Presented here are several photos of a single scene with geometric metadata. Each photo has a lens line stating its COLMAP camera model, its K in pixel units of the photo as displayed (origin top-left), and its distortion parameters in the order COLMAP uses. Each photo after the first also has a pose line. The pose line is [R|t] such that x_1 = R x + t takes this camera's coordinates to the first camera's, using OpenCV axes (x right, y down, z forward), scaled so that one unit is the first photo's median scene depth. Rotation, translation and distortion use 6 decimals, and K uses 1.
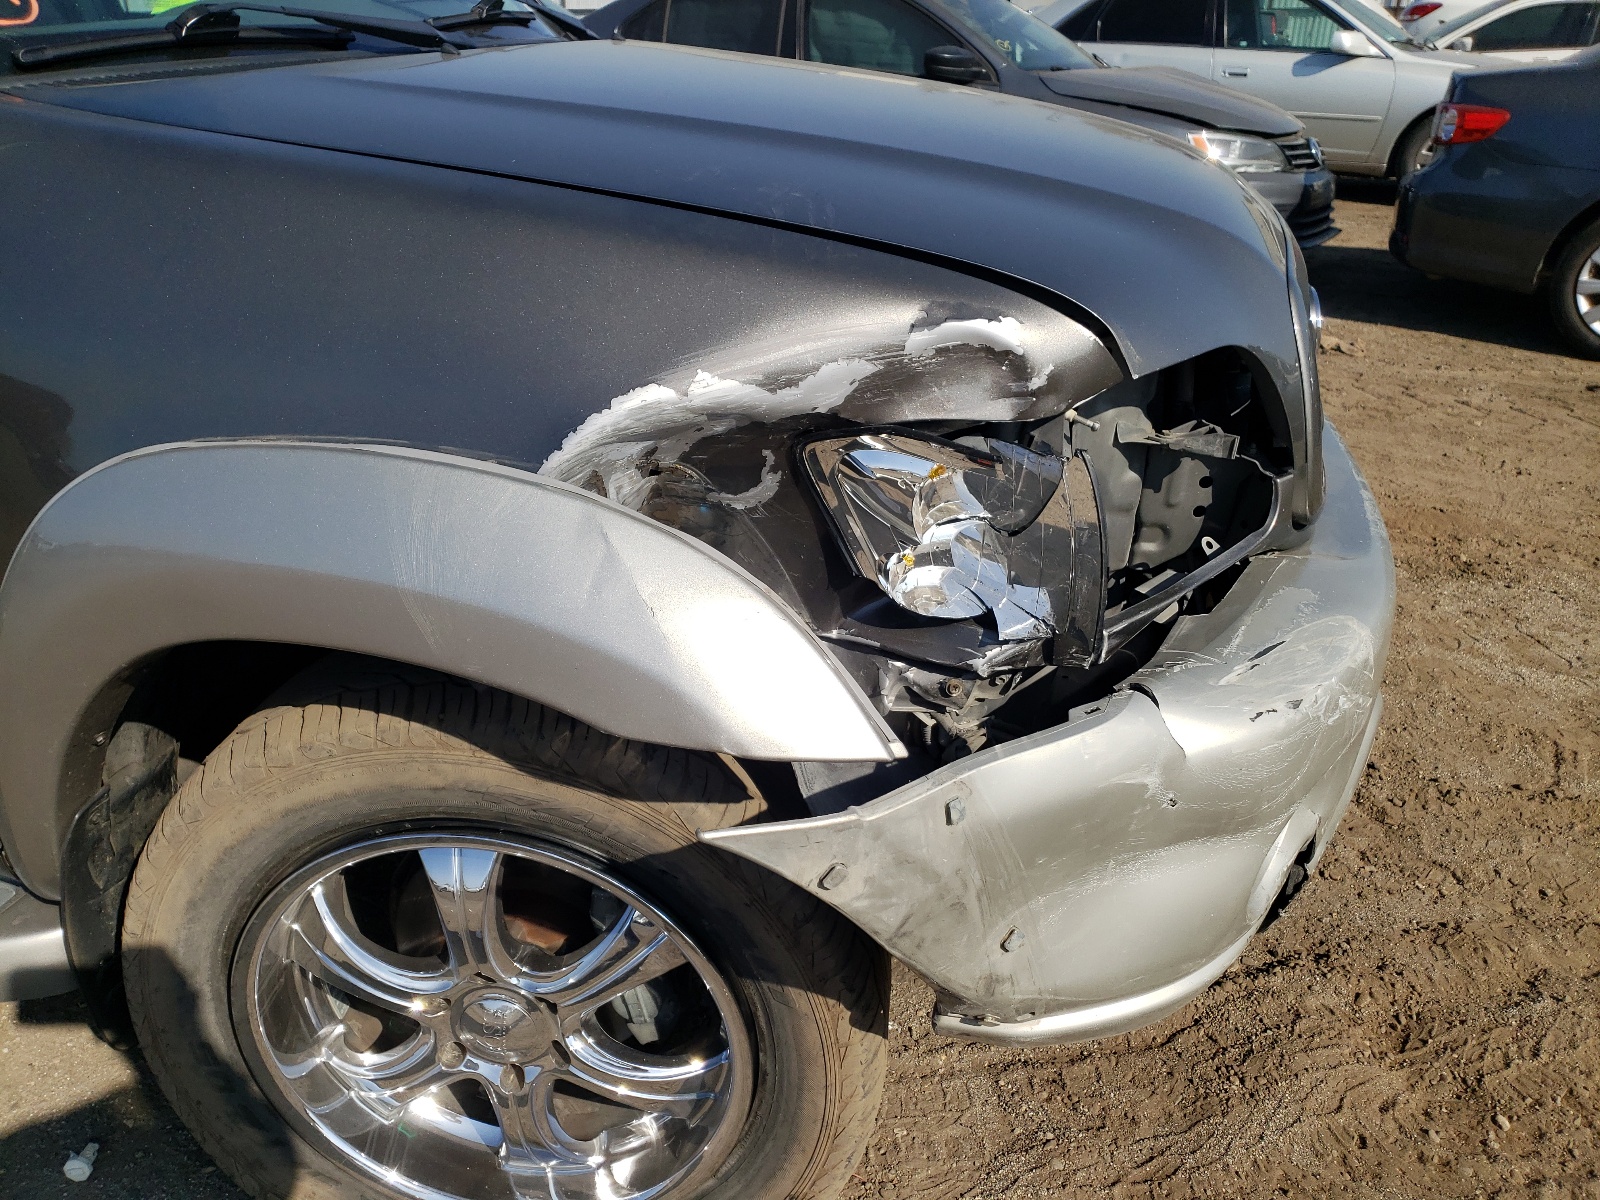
lens RADIAL K [[1246.4, 0, 800.0], [0, 1246.4, 600.0], [0, 0, 1]] dist [0.114478, -0.190142]
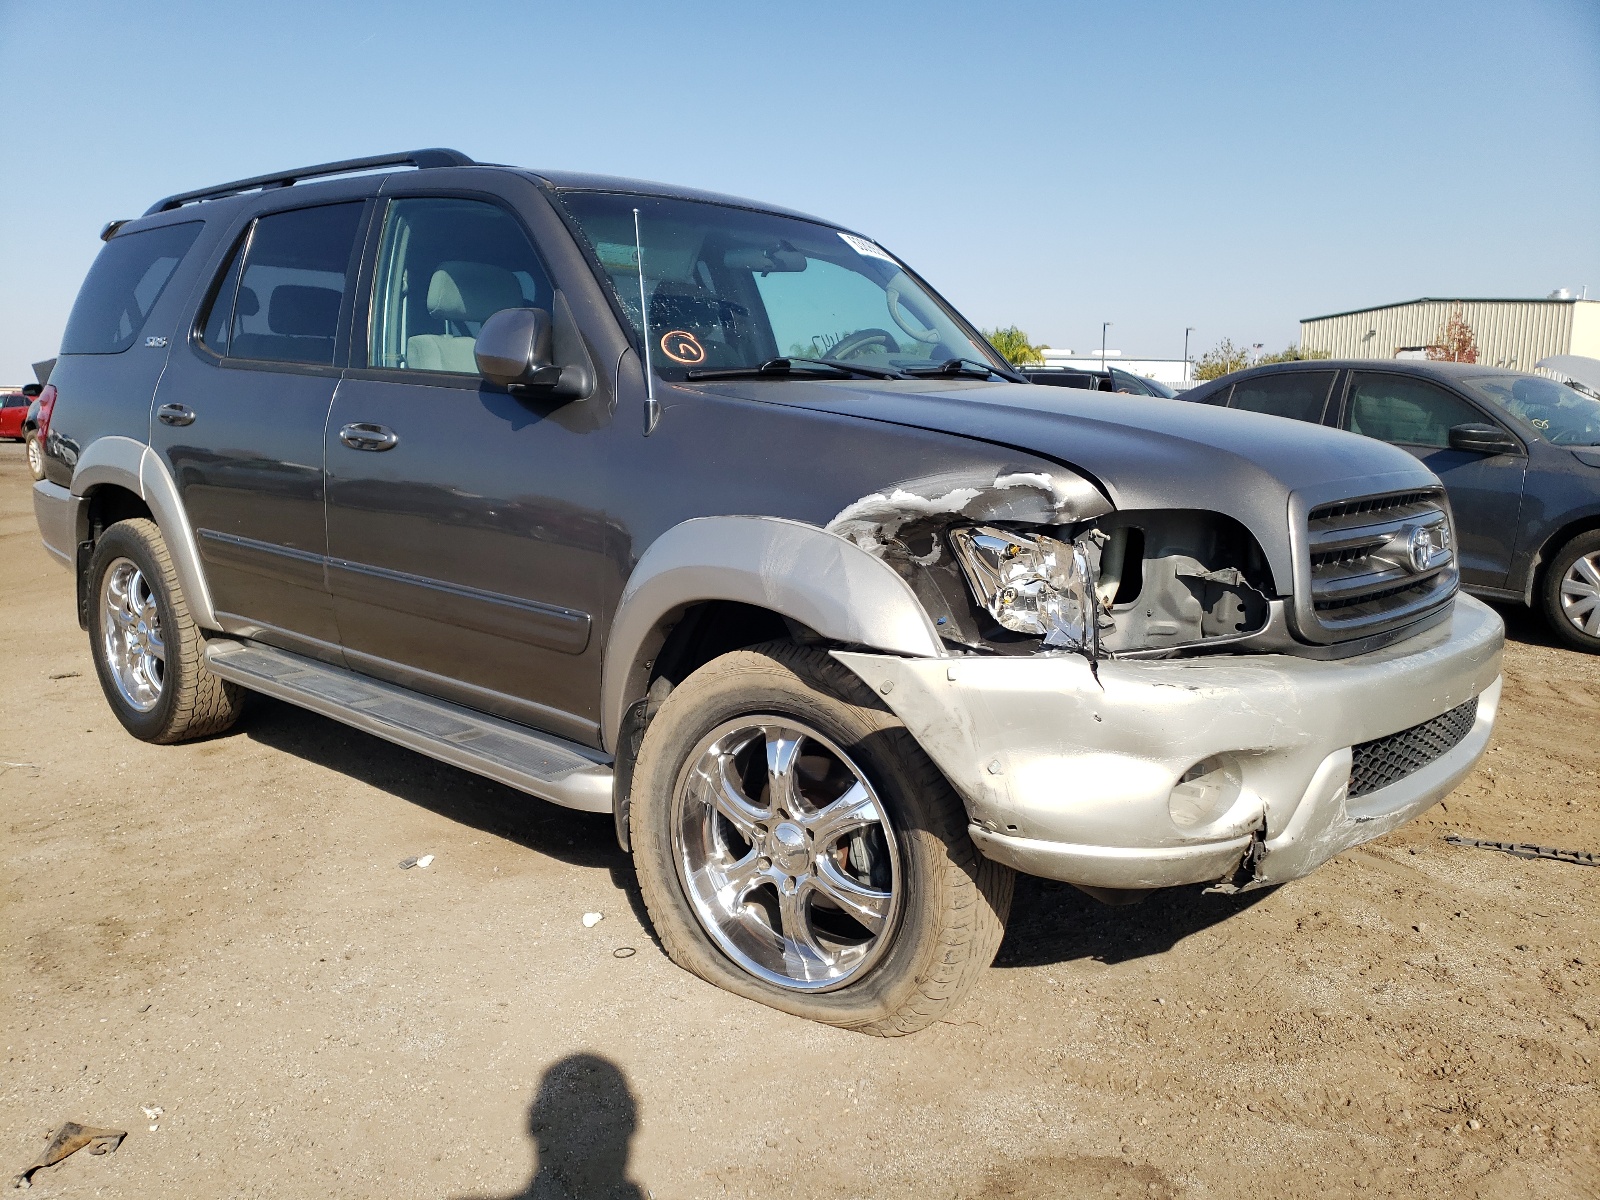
lens RADIAL K [[1246.4, 0, 800.0], [0, 1246.4, 600.0], [0, 0, 1]] dist [0.114478, -0.190142]
pose [[0.877095, 0.075999, -0.474266, 0.756656], [-0.209213, 0.949263, -0.234798, 0.509078], [0.432358, 0.305163, 0.848494, -0.810512]]
